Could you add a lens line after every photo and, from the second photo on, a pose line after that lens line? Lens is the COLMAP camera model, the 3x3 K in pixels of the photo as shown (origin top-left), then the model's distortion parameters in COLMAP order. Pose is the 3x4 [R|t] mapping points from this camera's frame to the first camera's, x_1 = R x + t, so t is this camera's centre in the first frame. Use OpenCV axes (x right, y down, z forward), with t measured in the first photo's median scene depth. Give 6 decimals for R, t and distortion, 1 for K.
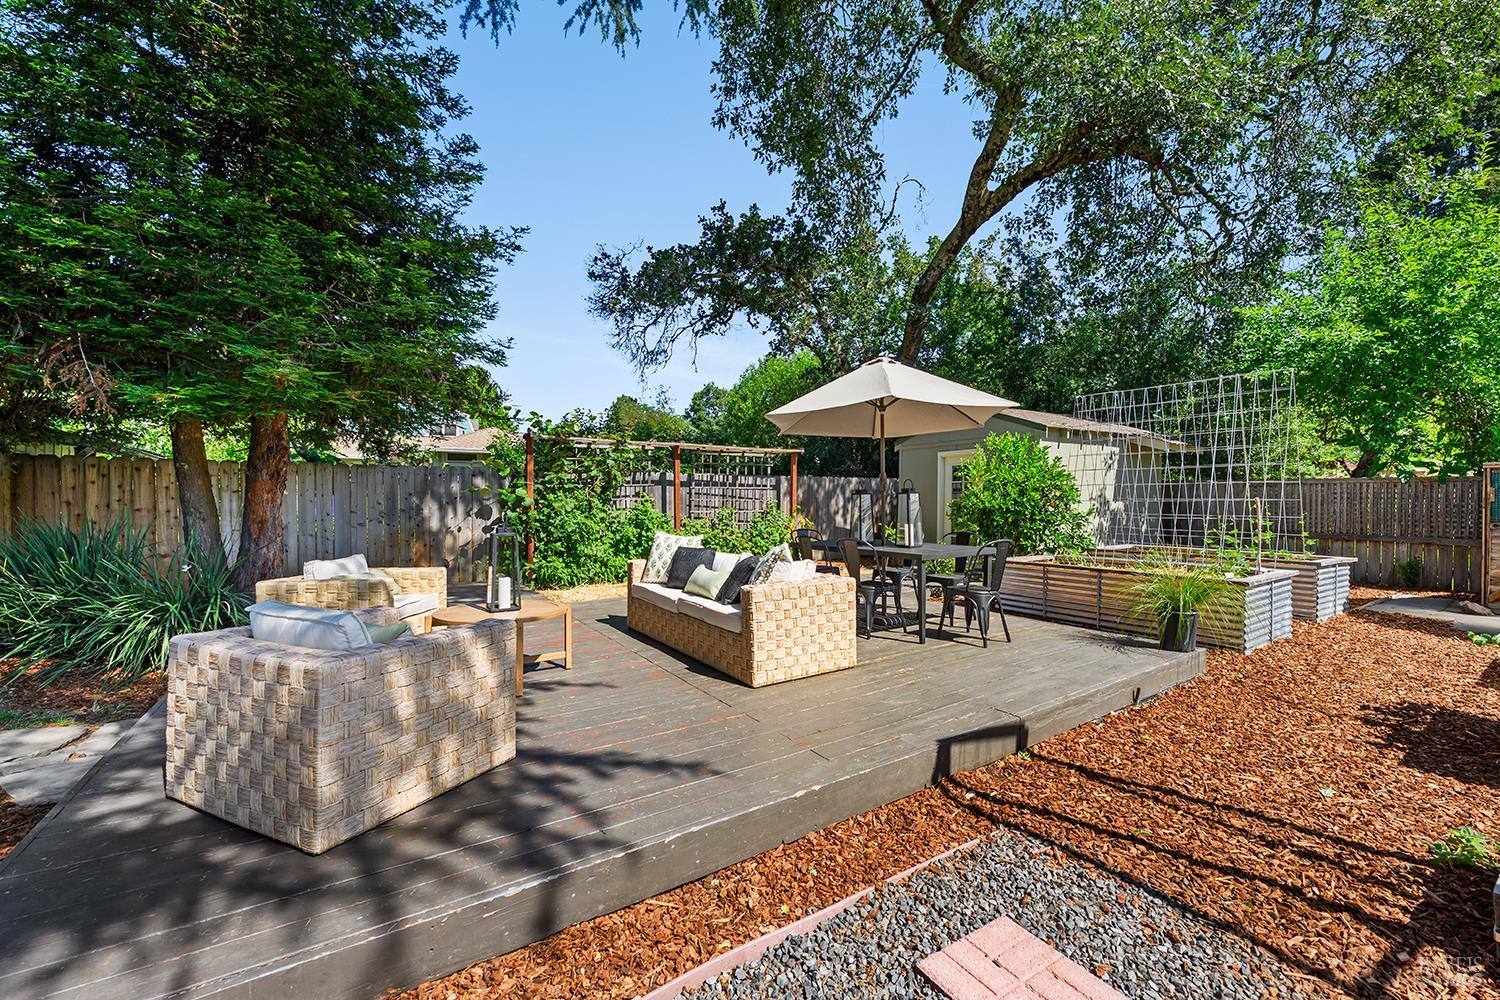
lens RADIAL K [[605.5, 0, 751.6], [0, 605.5, 496.2], [0, 0, 1]] dist [-0.008581, 0.001969]
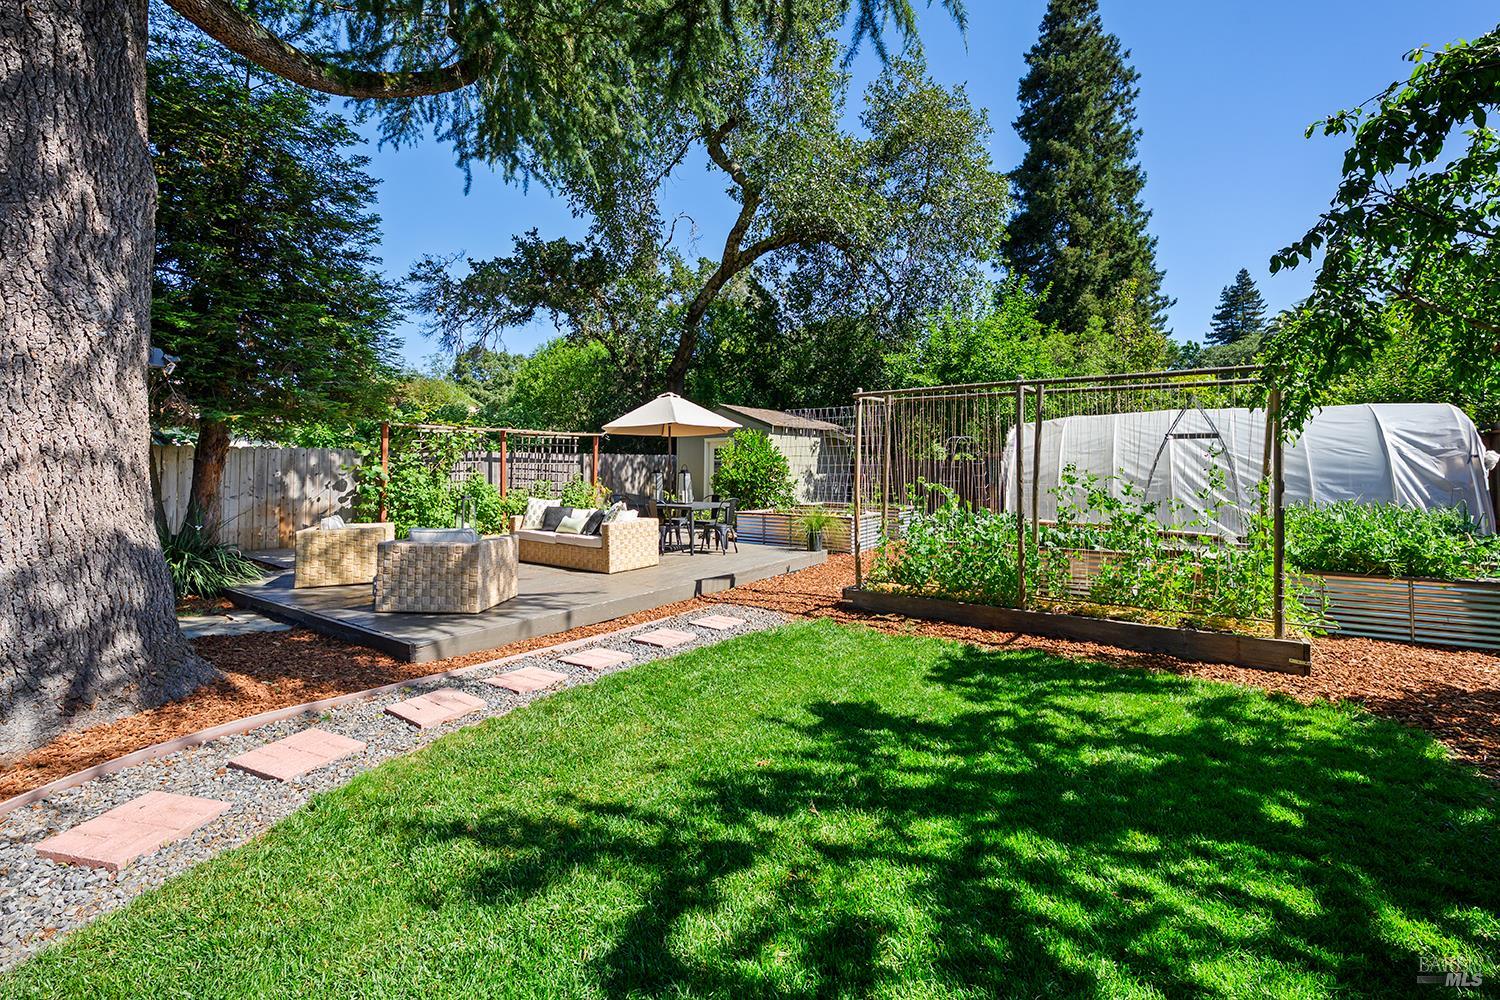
lens RADIAL K [[605.5, 0, 752.8], [0, 605.5, 490.9], [0, 0, 1]] dist [-0.008581, 0.001969]
pose [[0.932408, -0.012926, 0.361176, -0.102194], [-0.003412, 0.999001, 0.044561, -0.017187], [-0.361392, -0.042781, 0.931432, -0.378576]]
